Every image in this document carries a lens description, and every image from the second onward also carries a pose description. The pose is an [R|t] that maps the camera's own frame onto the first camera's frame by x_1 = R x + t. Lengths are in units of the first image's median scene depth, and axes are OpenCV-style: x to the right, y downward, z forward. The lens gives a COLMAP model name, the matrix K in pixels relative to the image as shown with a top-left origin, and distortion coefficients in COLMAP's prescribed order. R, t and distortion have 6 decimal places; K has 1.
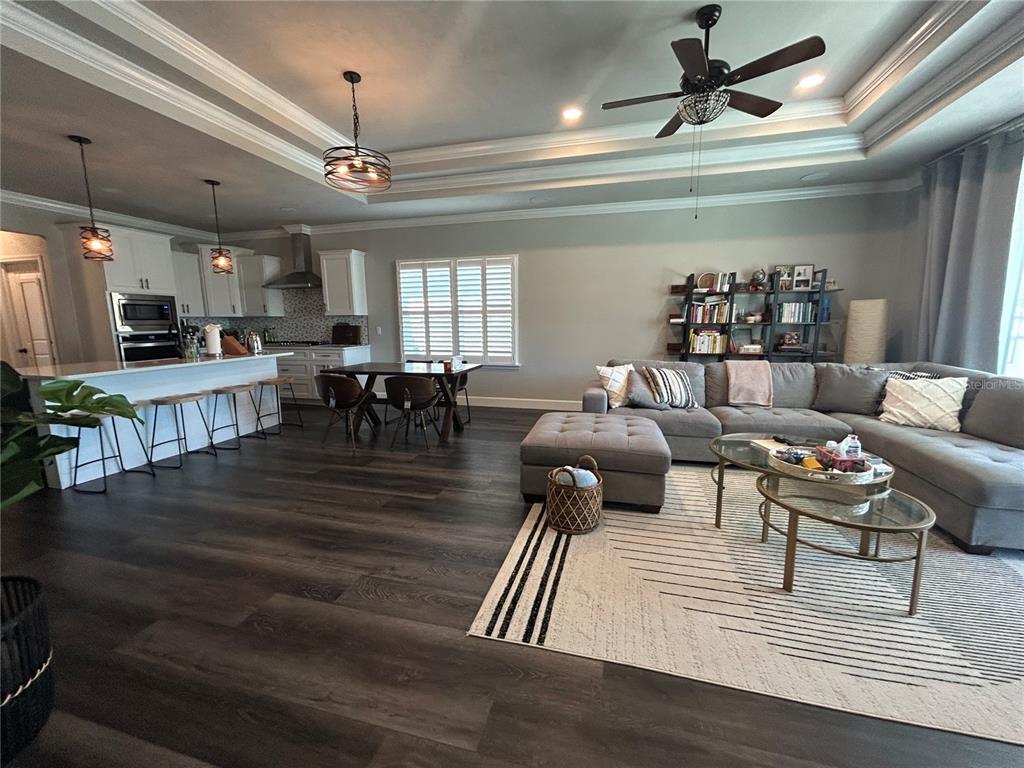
lens RADIAL K [[417.3, 0, 511.1], [0, 417.3, 386.9], [0, 0, 1]] dist [-0.001762, -0.000118]
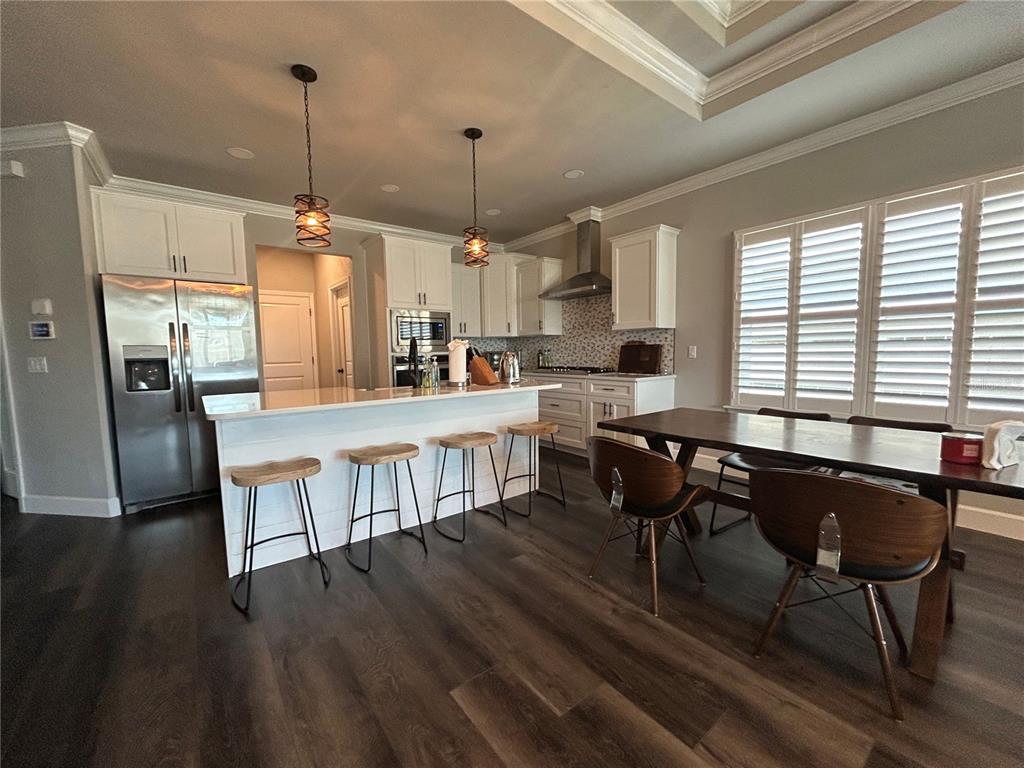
lens RADIAL K [[417.3, 0, 511.1], [0, 417.3, 386.9], [0, 0, 1]] dist [-0.001762, -0.000118]
pose [[0.800442, 0.047016, -0.597563, -0.171322], [-0.086323, 0.995569, -0.037299, -0.040217], [0.593161, 0.081439, 0.800954, 0.374962]]
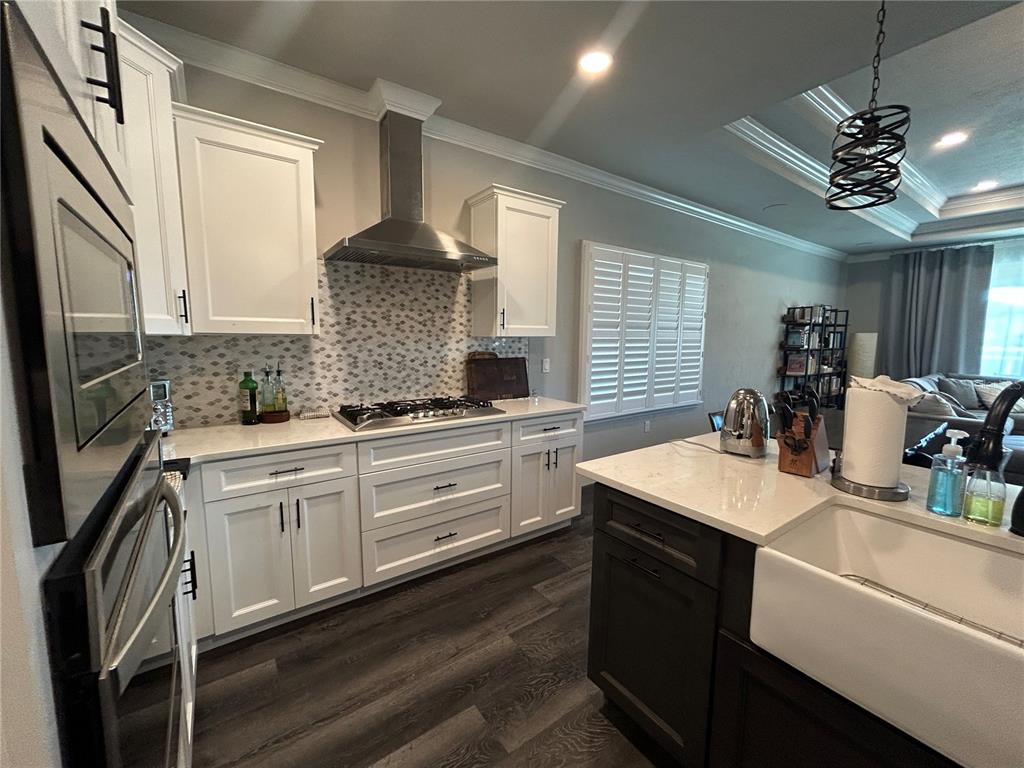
lens RADIAL K [[417.3, 0, 511.1], [0, 417.3, 386.9], [0, 0, 1]] dist [-0.001762, -0.000118]
pose [[0.626853, -0.081272, 0.774887, -0.801004], [0.111836, 0.993632, 0.013743, -0.128339], [-0.771070, 0.078045, 0.631950, 0.748072]]
